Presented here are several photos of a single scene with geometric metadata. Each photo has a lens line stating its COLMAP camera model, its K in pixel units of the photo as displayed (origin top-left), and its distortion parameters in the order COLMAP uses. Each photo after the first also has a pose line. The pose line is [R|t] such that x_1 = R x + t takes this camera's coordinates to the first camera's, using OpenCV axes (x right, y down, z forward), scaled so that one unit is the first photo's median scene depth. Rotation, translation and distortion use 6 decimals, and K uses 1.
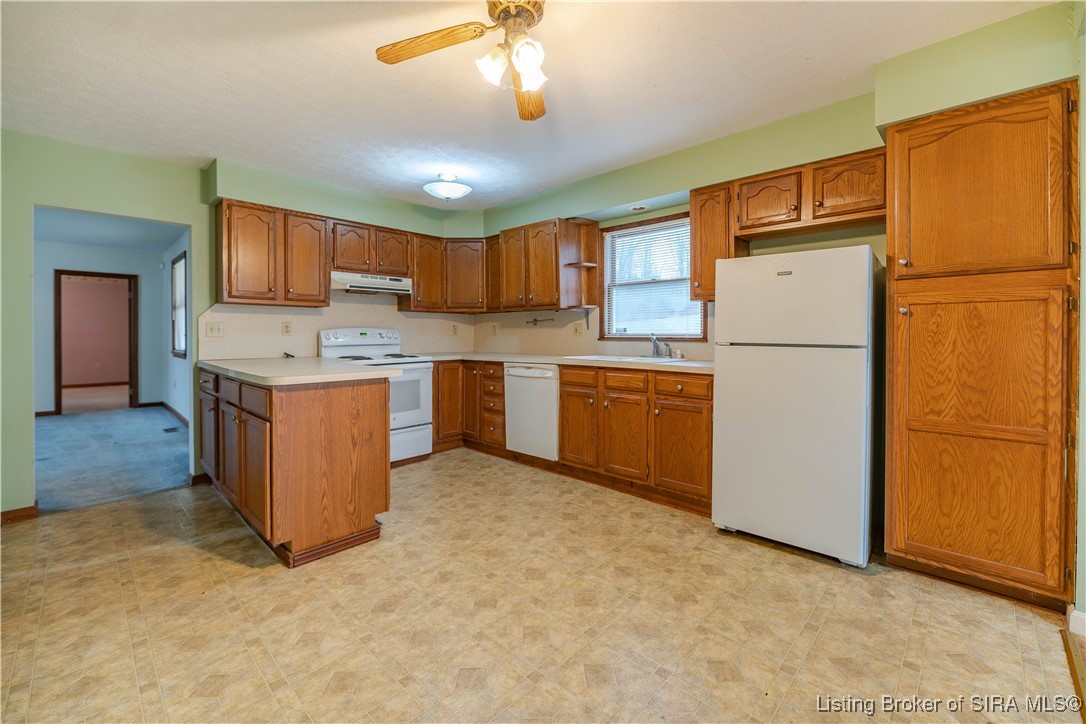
lens RADIAL K [[445.8, 0, 538.3], [0, 445.8, 342.4], [0, 0, 1]] dist [-0.000404, -0.000036]
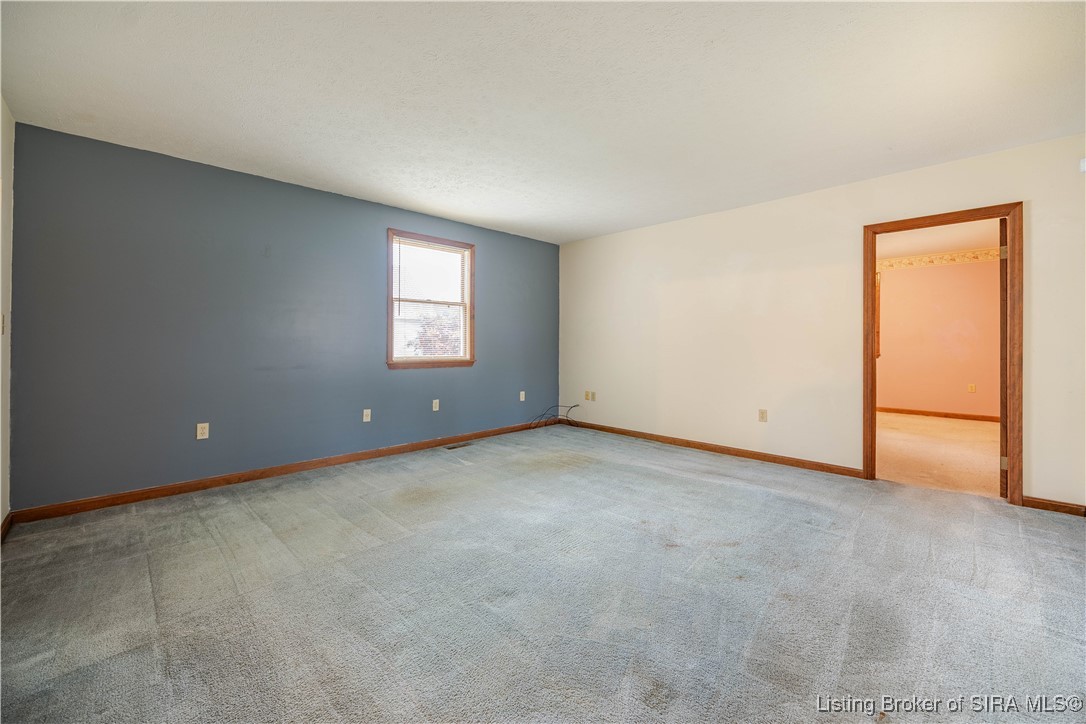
lens RADIAL K [[445.8, 0, 538.3], [0, 445.8, 342.4], [0, 0, 1]] dist [-0.000404, -0.000036]
pose [[-0.014841, -0.007921, -0.999858, -0.484396], [-0.019786, 0.999775, -0.007627, 0.000509], [0.999694, 0.019670, -0.014995, 0.568779]]
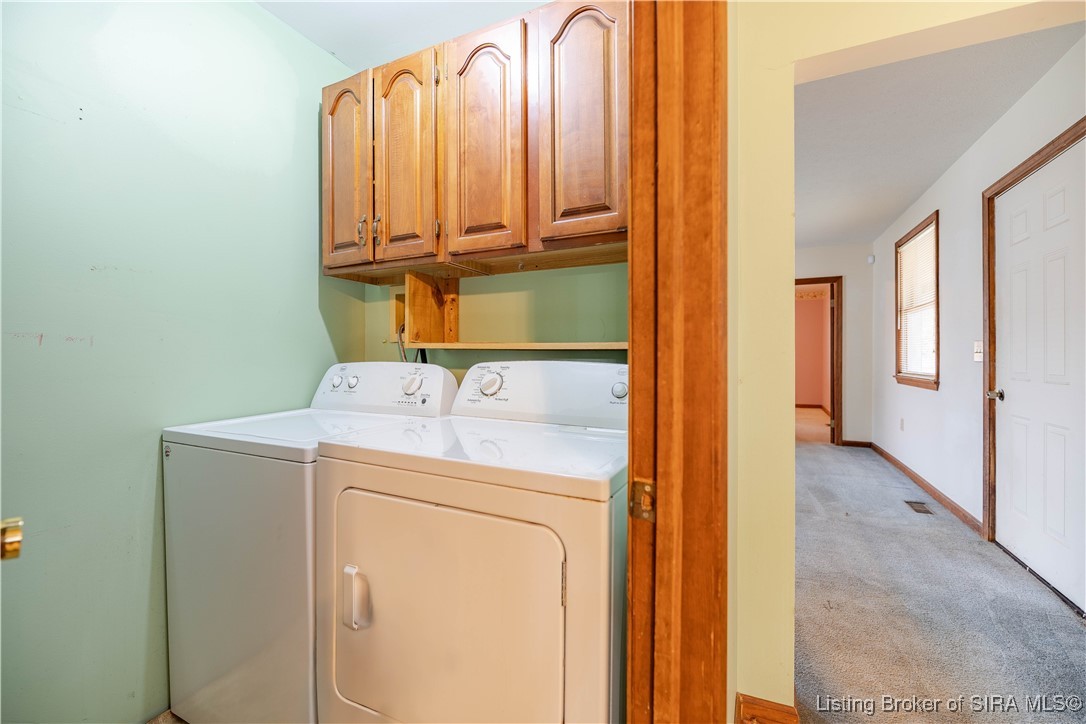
lens RADIAL K [[445.8, 0, 538.3], [0, 445.8, 342.4], [0, 0, 1]] dist [-0.000404, -0.000036]
pose [[0.310431, -0.023214, -0.950313, -0.340129], [-0.025067, 0.999154, -0.032596, 0.006100], [0.950265, 0.033941, 0.309586, 0.266664]]
